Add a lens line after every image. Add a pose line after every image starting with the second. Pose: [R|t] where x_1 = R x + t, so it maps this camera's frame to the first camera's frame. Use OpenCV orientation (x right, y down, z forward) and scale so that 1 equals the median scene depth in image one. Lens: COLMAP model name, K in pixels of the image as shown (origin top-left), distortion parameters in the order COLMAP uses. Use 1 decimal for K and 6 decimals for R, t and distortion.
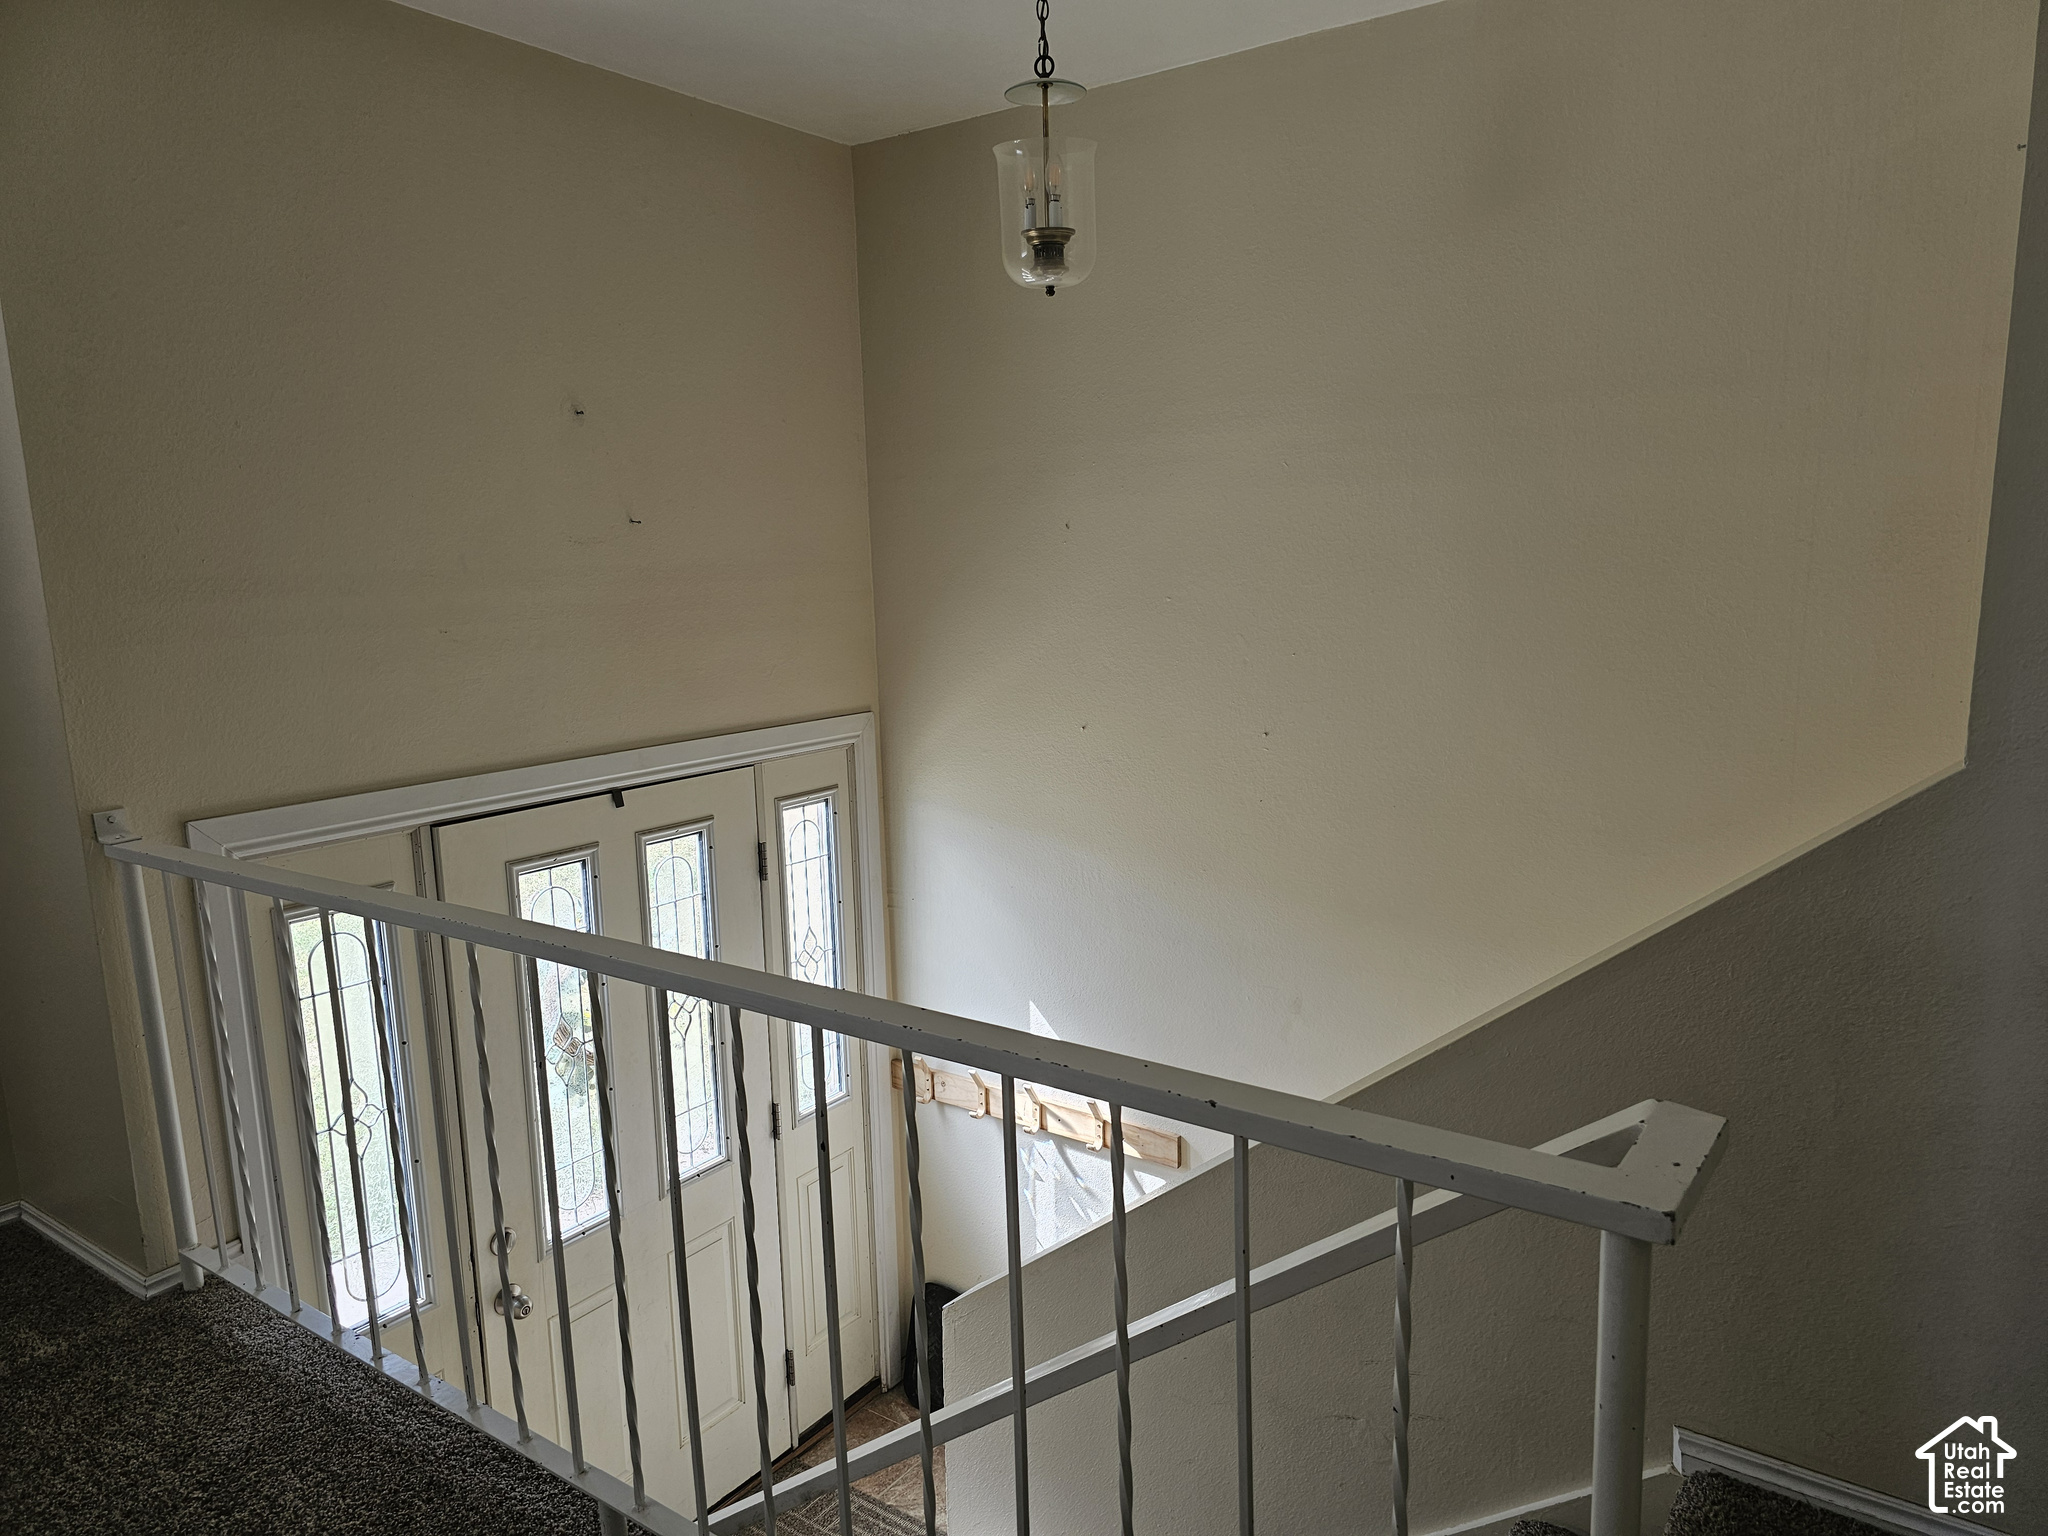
lens RADIAL K [[1346.8, 0, 1035.1], [0, 1346.8, 774.9], [0, 0, 1]] dist [0.033188, -0.013104]
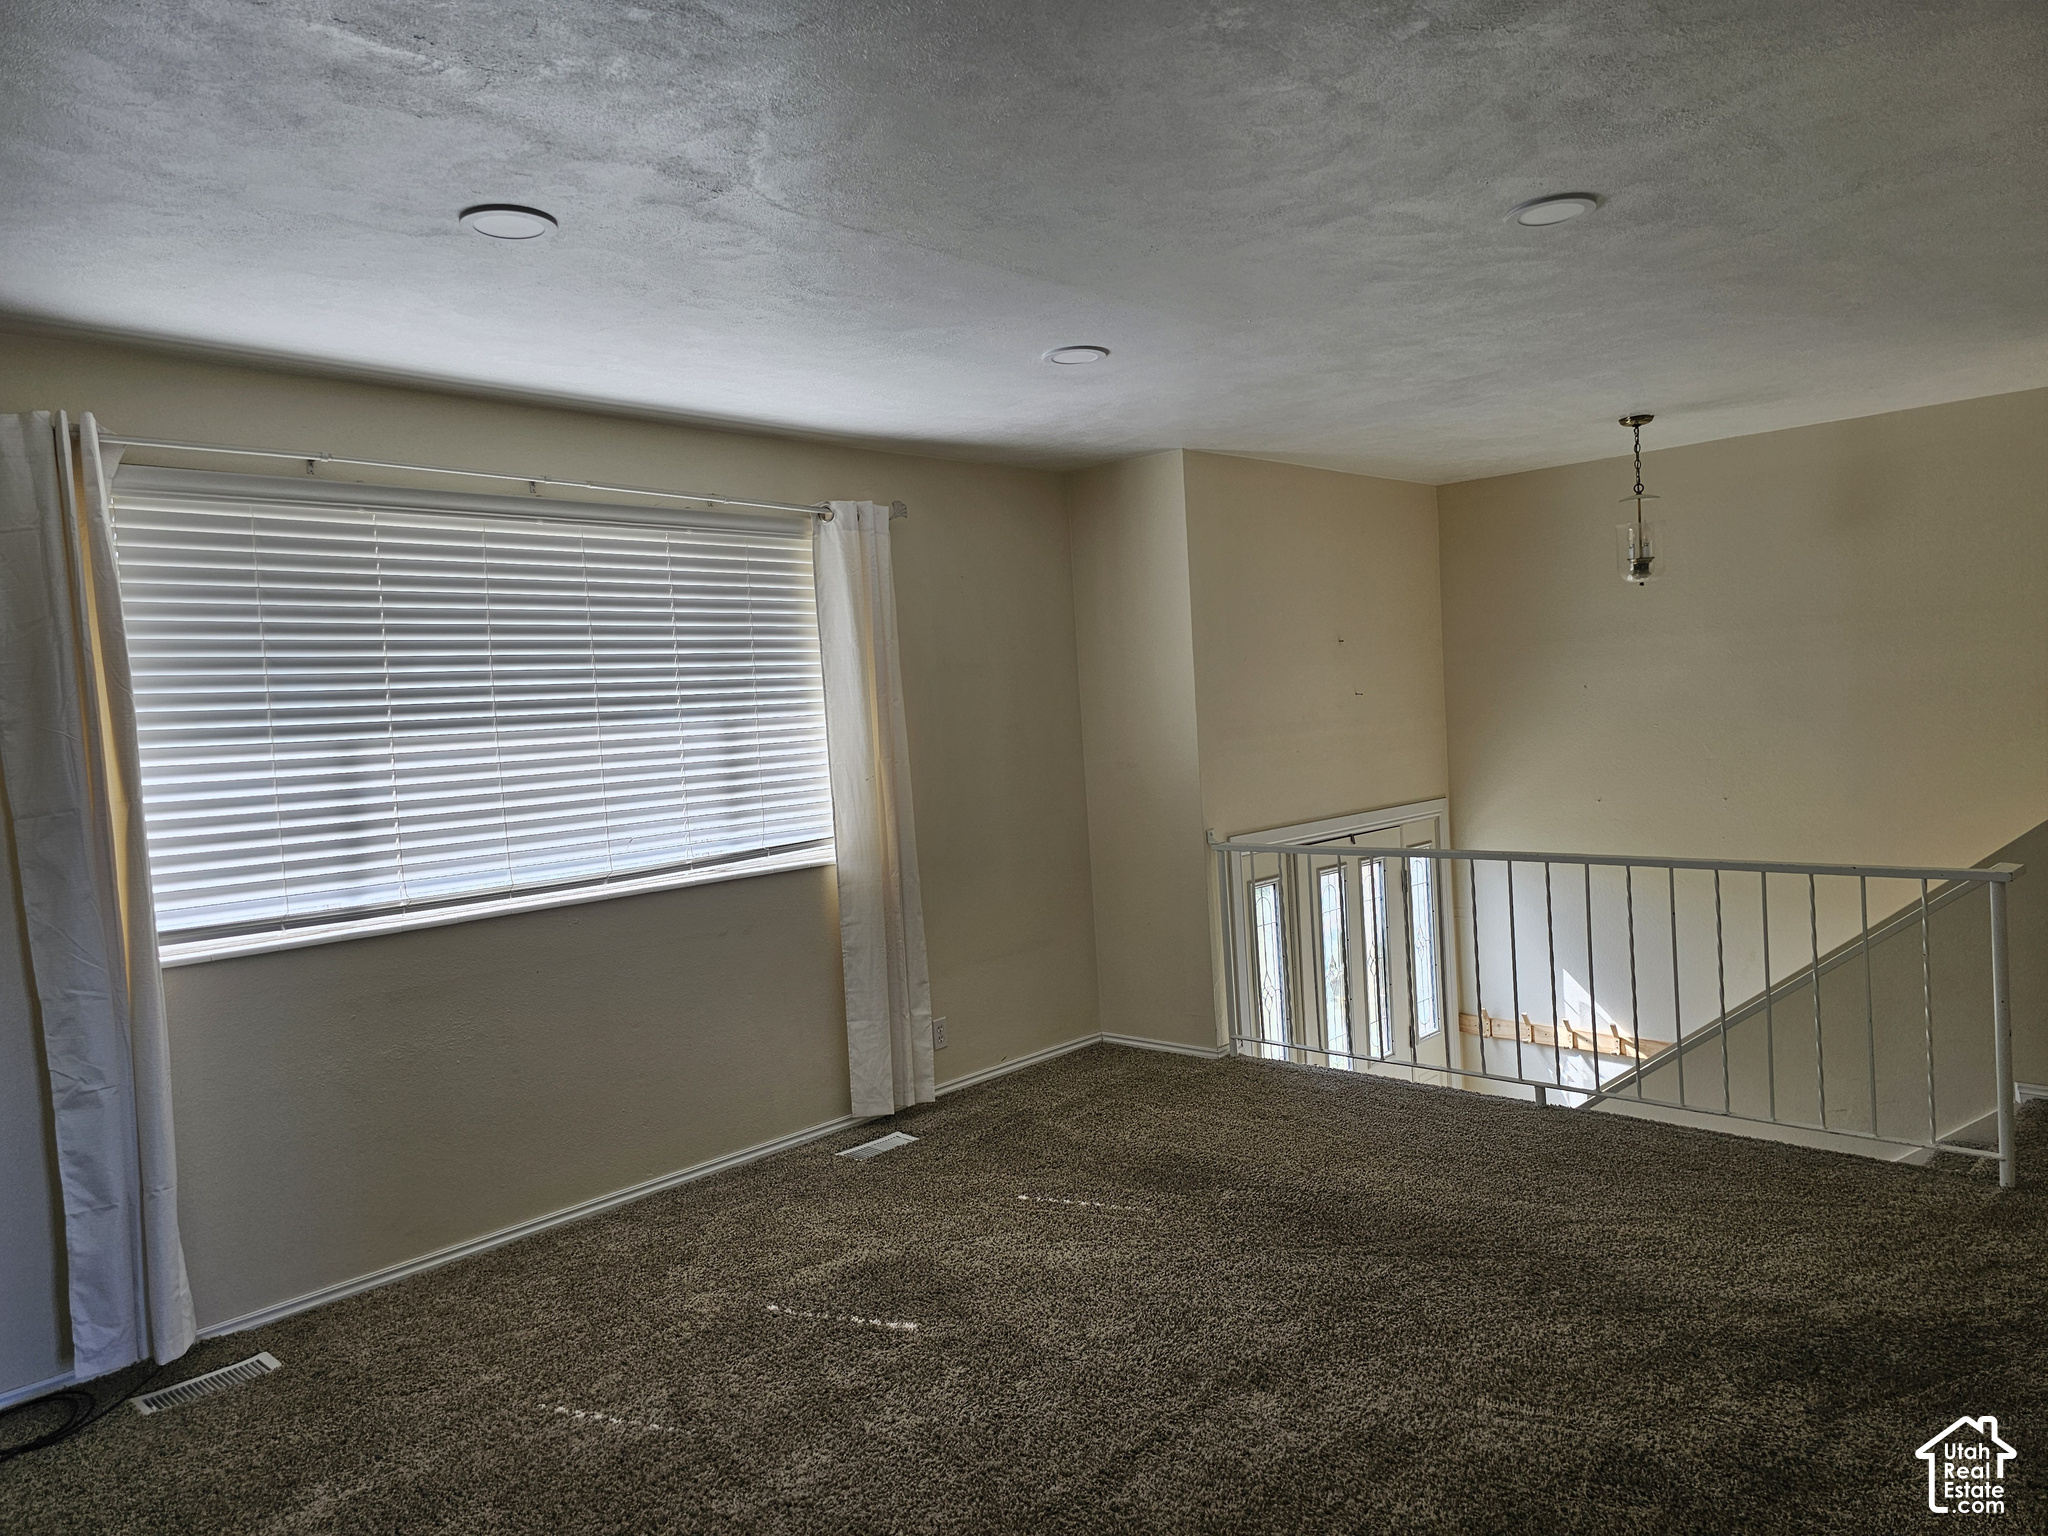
lens RADIAL K [[1346.8, 0, 1013.0], [0, 1346.8, 751.0], [0, 0, 1]] dist [0.033188, -0.013104]
pose [[0.986694, -0.025926, -0.160507, -0.493723], [0.005138, 0.991683, -0.128602, 0.140784], [0.162506, 0.126066, 0.978621, -0.970787]]
